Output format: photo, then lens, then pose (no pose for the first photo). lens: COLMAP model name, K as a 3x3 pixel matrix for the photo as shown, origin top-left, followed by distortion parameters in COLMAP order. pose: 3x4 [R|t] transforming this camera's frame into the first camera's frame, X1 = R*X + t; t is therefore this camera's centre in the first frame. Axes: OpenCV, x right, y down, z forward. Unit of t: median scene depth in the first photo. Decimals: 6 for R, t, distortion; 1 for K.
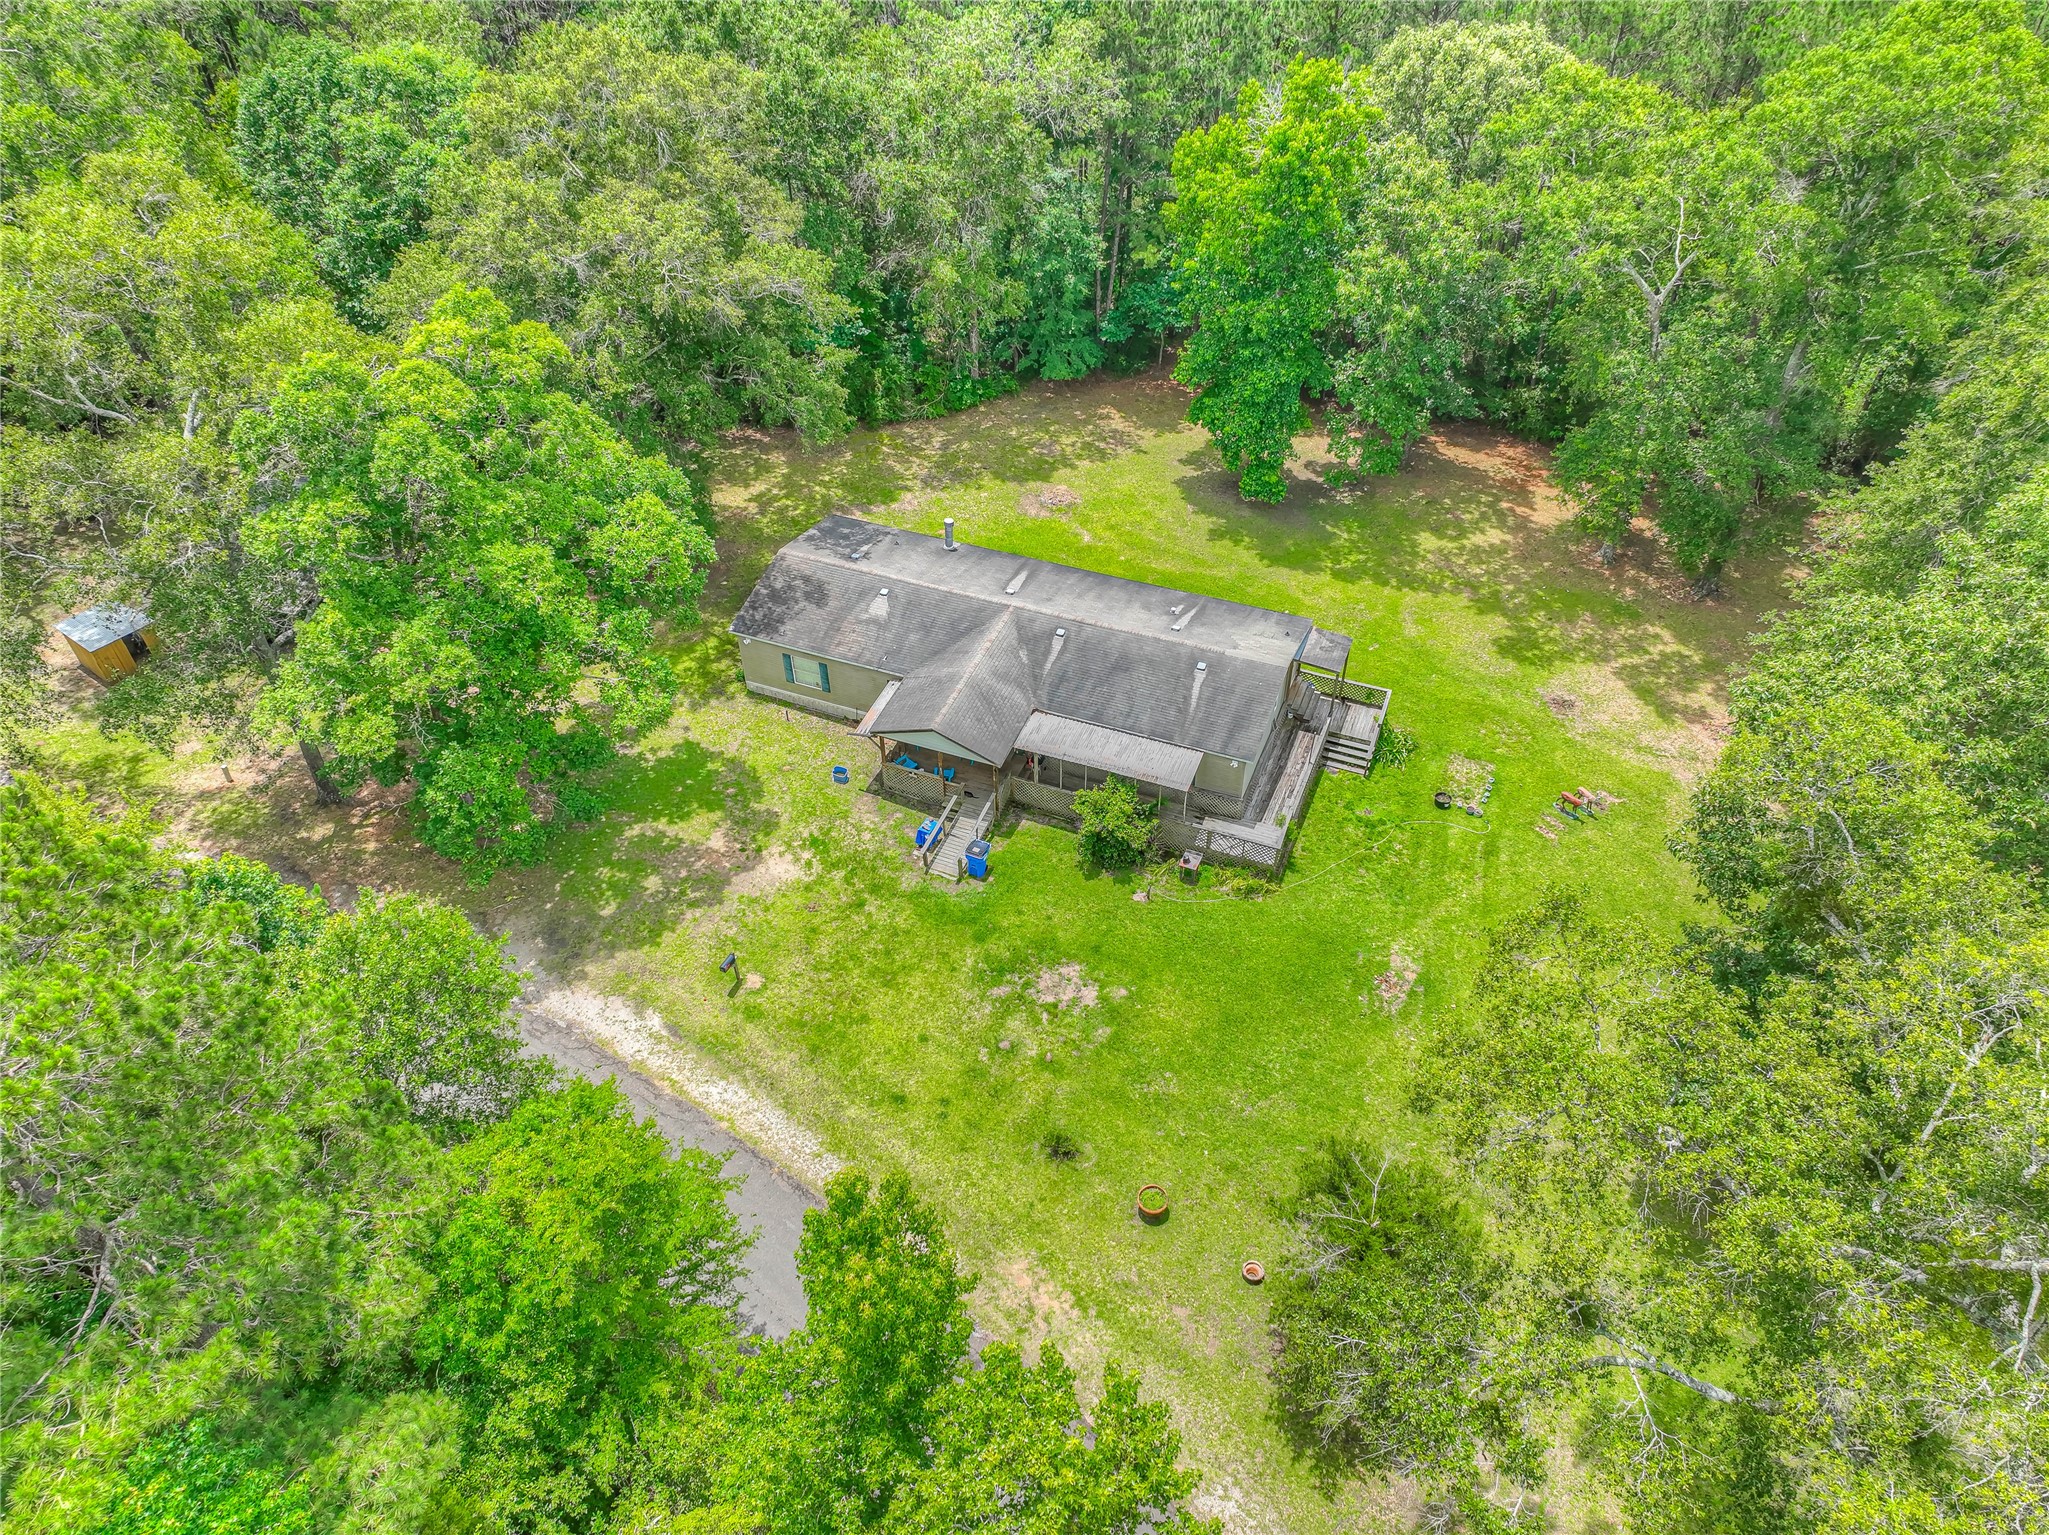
lens RADIAL K [[1437.9, 0, 1028.9], [0, 1437.9, 770.8], [0, 0, 1]] dist [0.005053, 0.026891]
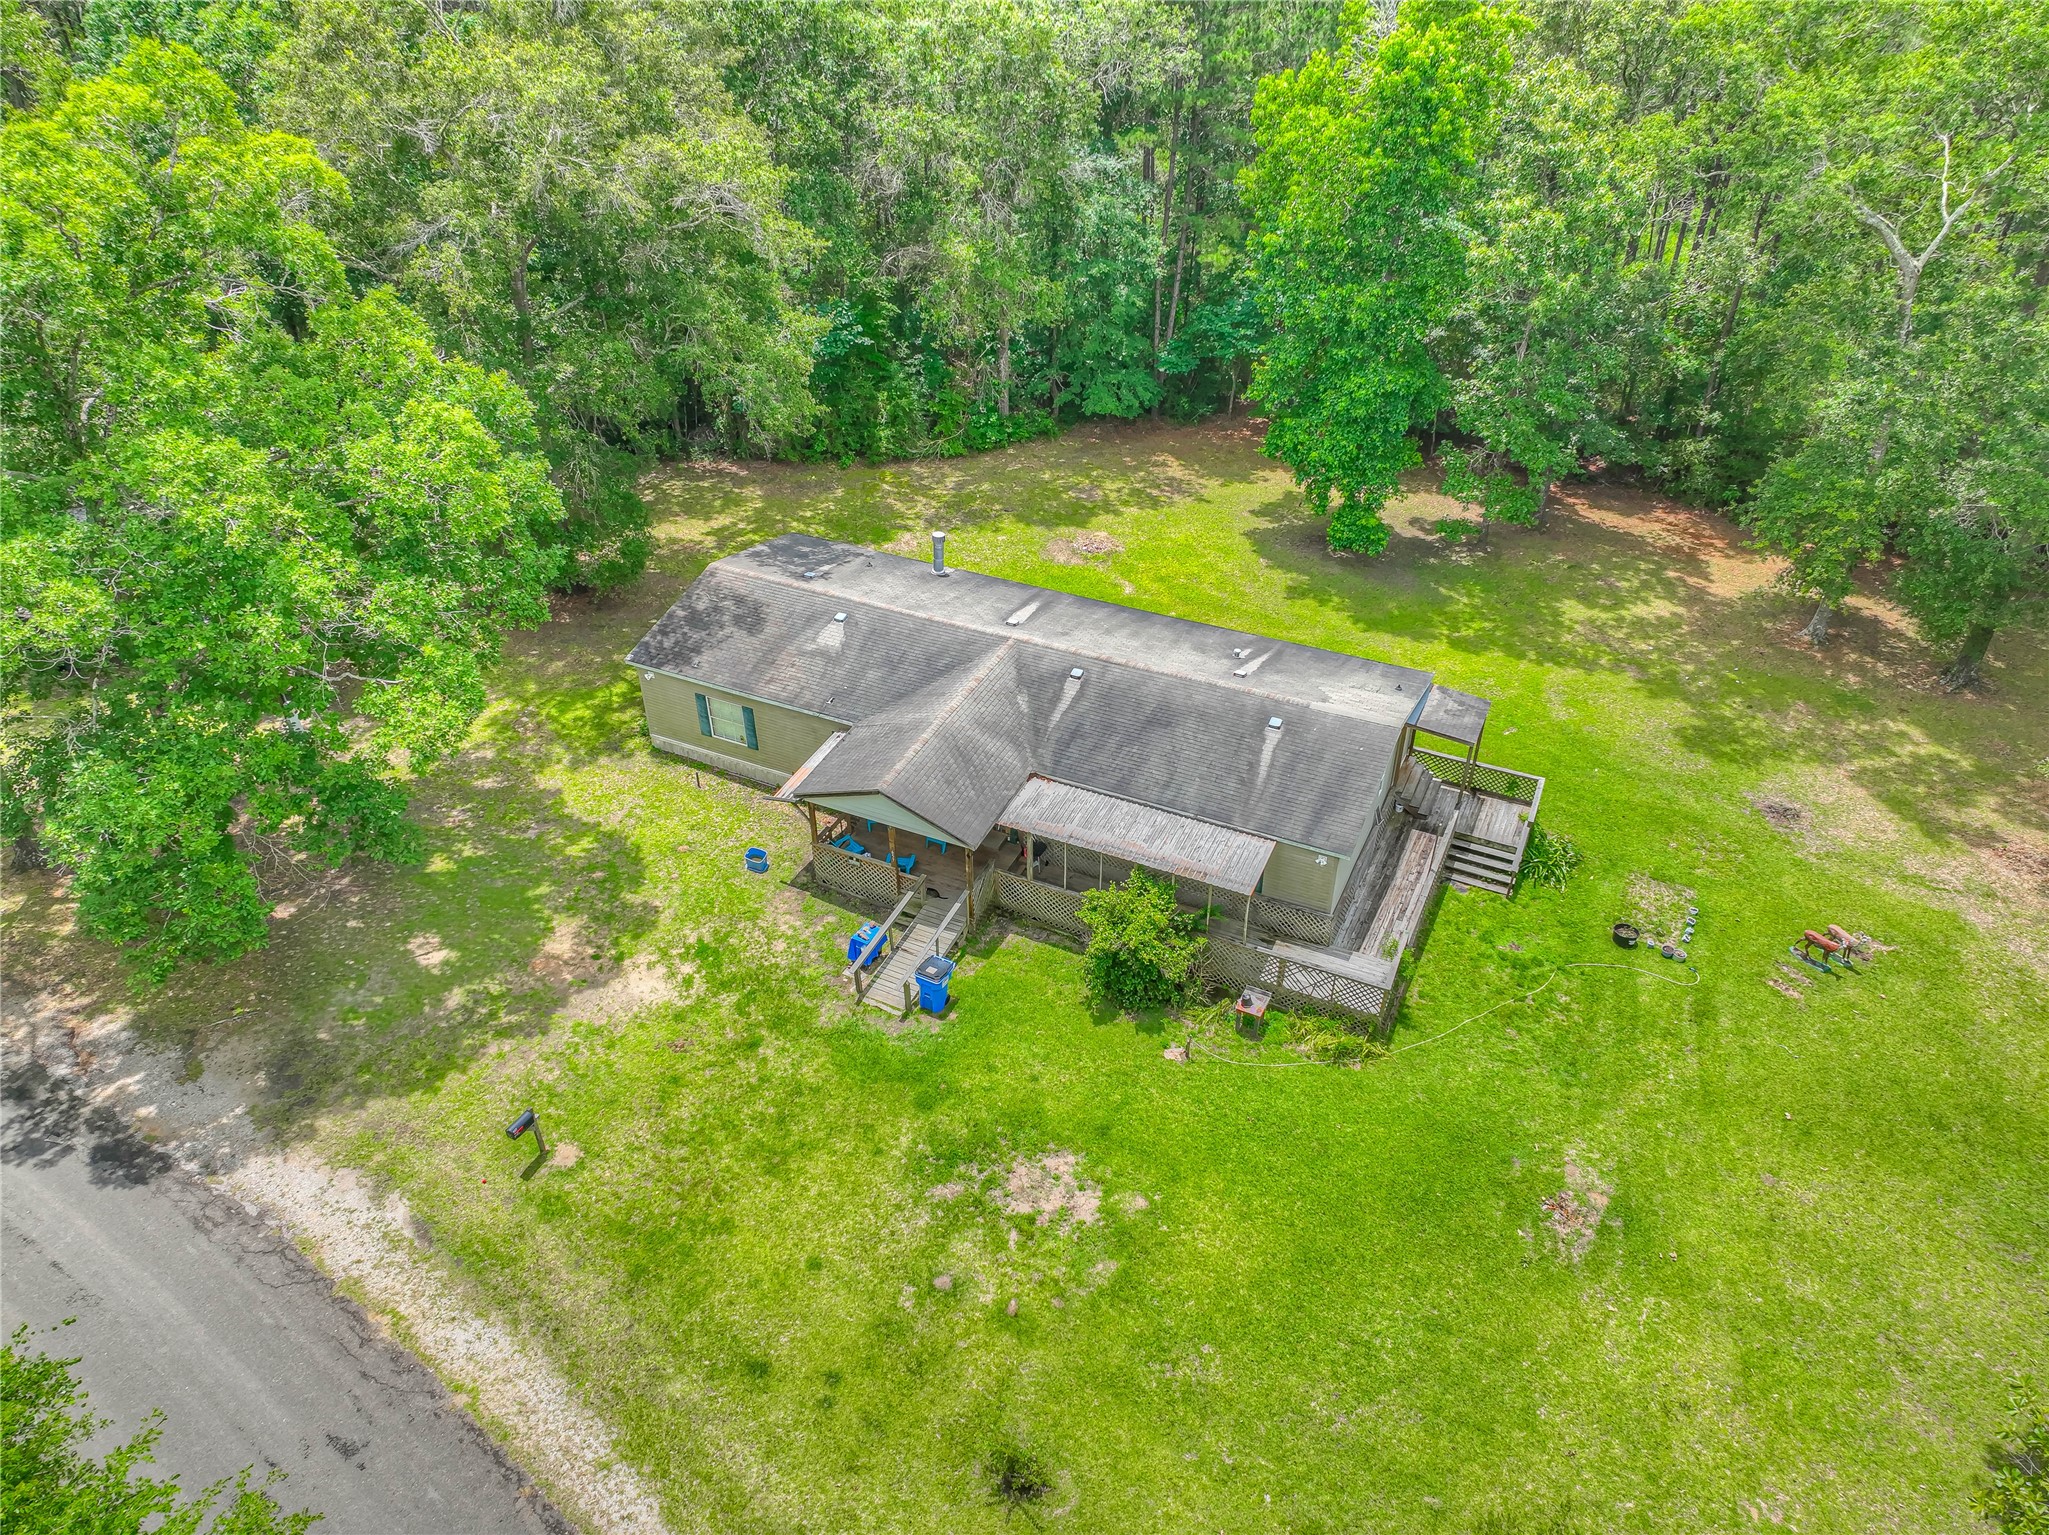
lens RADIAL K [[1437.9, 0, 1028.1], [0, 1437.9, 767.4], [0, 0, 1]] dist [0.005053, 0.026891]
pose [[0.998116, 0.038653, -0.047648, 0.033602], [-0.044162, 0.991719, -0.120596, 0.036657], [0.042592, 0.122473, 0.991558, 0.299222]]
